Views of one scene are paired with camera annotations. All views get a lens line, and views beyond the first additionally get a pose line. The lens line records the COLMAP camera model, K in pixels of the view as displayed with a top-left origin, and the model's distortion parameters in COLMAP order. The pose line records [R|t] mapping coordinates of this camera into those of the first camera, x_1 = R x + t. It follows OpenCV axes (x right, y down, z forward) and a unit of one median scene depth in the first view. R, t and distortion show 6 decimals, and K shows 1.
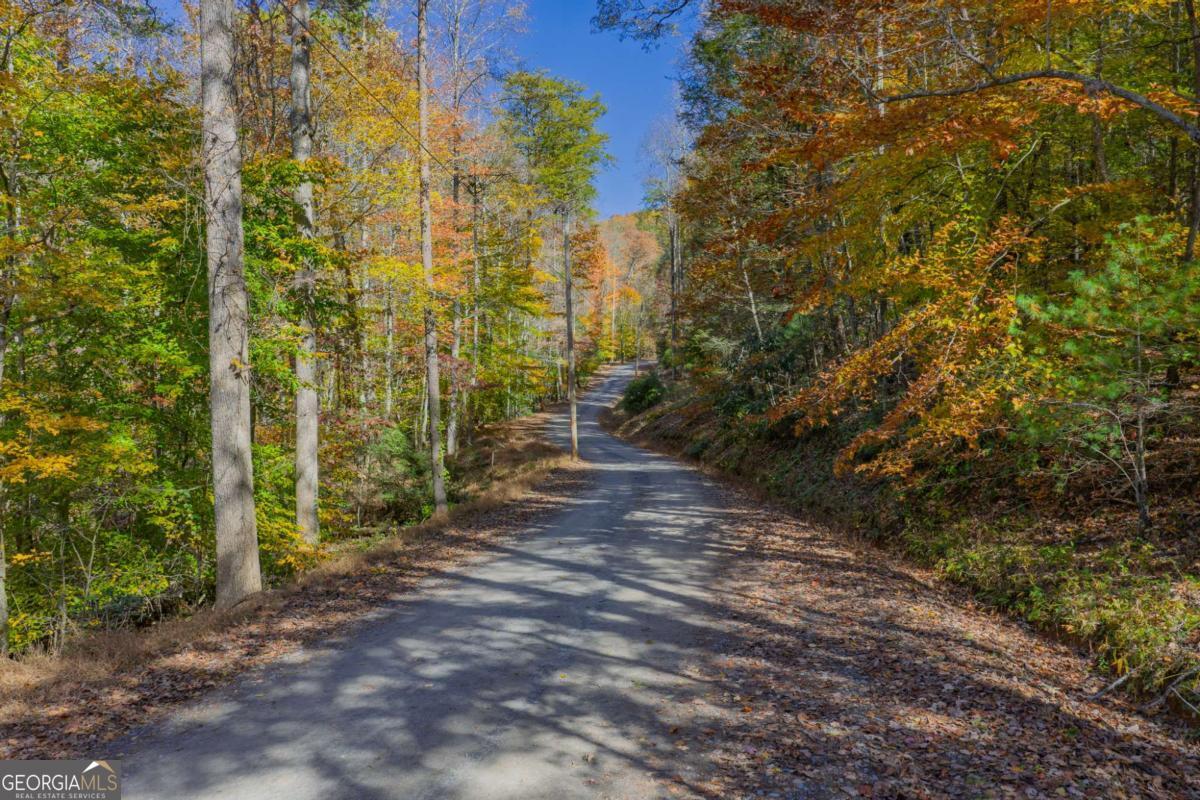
lens RADIAL K [[951.5, 0, 600.1], [0, 951.5, 421.9], [0, 0, 1]] dist [0.010273, -0.043249]
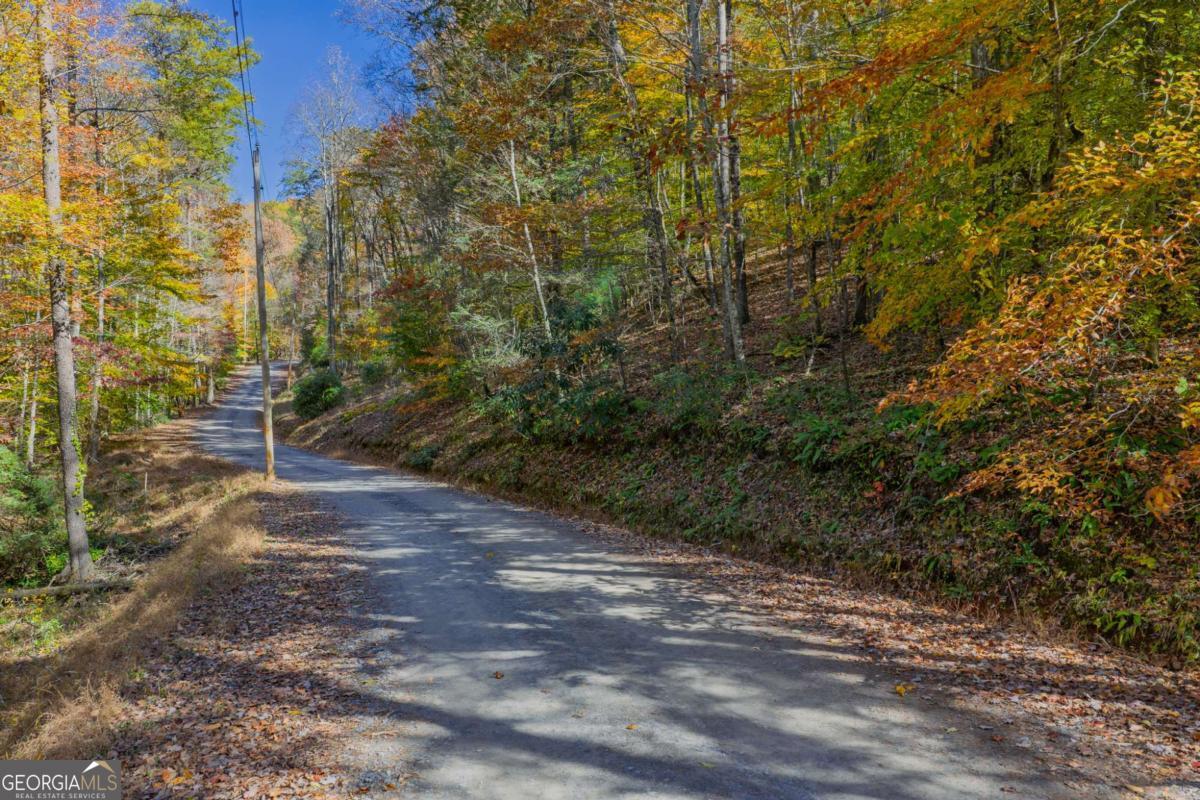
lens RADIAL K [[951.5, 0, 600.1], [0, 951.5, 421.9], [0, 0, 1]] dist [0.010273, -0.043249]
pose [[0.926526, -0.021732, 0.375601, -0.043798], [0.022979, 0.999735, 0.001161, -0.000092], [-0.375527, 0.007555, 0.926781, 0.130417]]
